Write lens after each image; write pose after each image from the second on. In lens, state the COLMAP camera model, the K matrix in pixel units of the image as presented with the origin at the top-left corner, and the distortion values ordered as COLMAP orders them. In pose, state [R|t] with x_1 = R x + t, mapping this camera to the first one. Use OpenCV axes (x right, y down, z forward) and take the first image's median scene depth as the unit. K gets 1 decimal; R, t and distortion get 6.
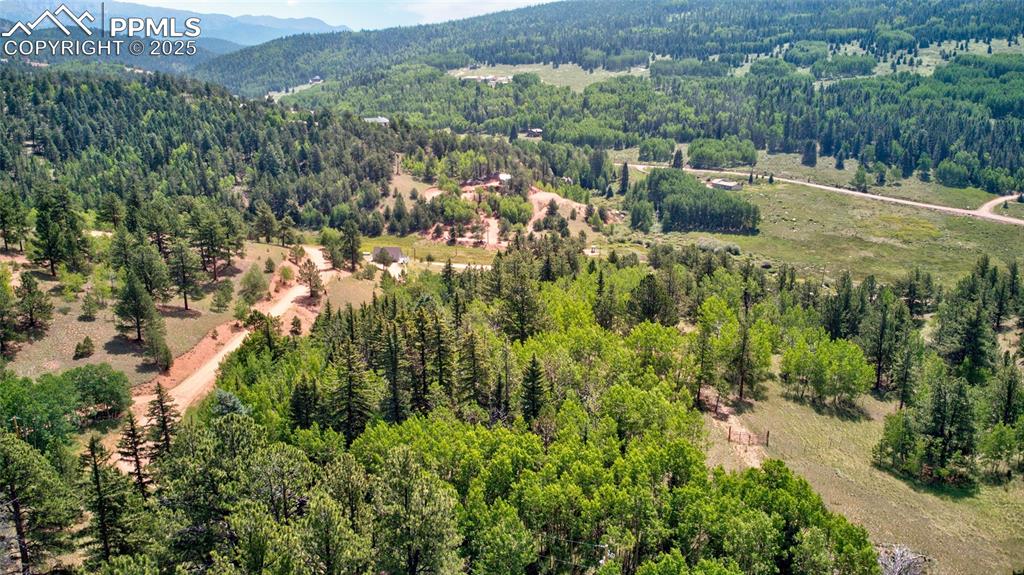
lens RADIAL K [[750.4, 0, 510.3], [0, 750.4, 300.4], [0, 0, 1]] dist [0.074978, -0.189382]
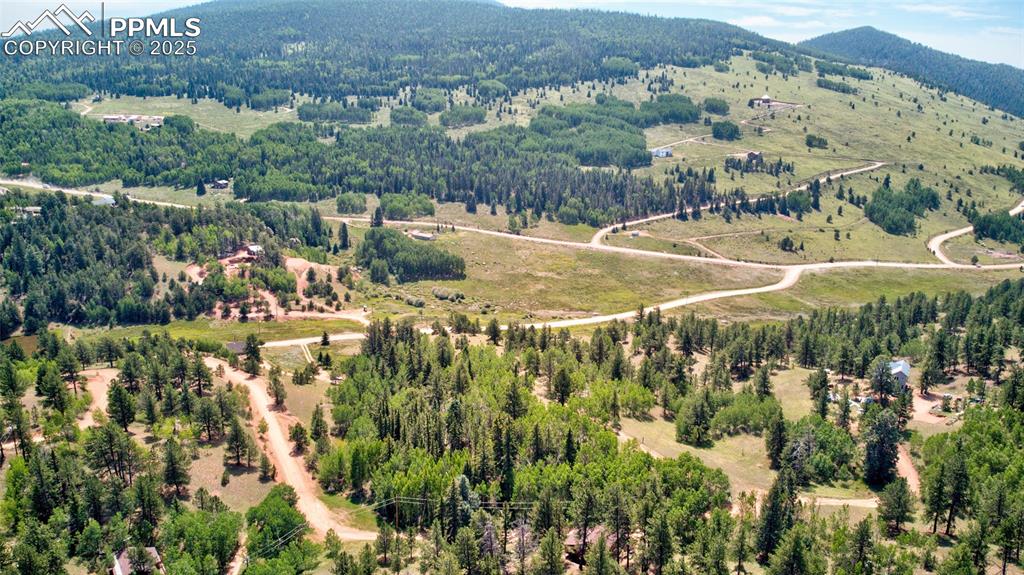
lens RADIAL K [[738.2, 0, 512.0], [0, 738.2, 287.5], [0, 0, 1]] dist [0.213495, -0.403545]
pose [[0.858499, -0.121371, 0.498246, -0.231922], [0.122680, 0.991985, 0.030262, -0.085647], [-0.497926, 0.035145, 0.866507, -0.178302]]
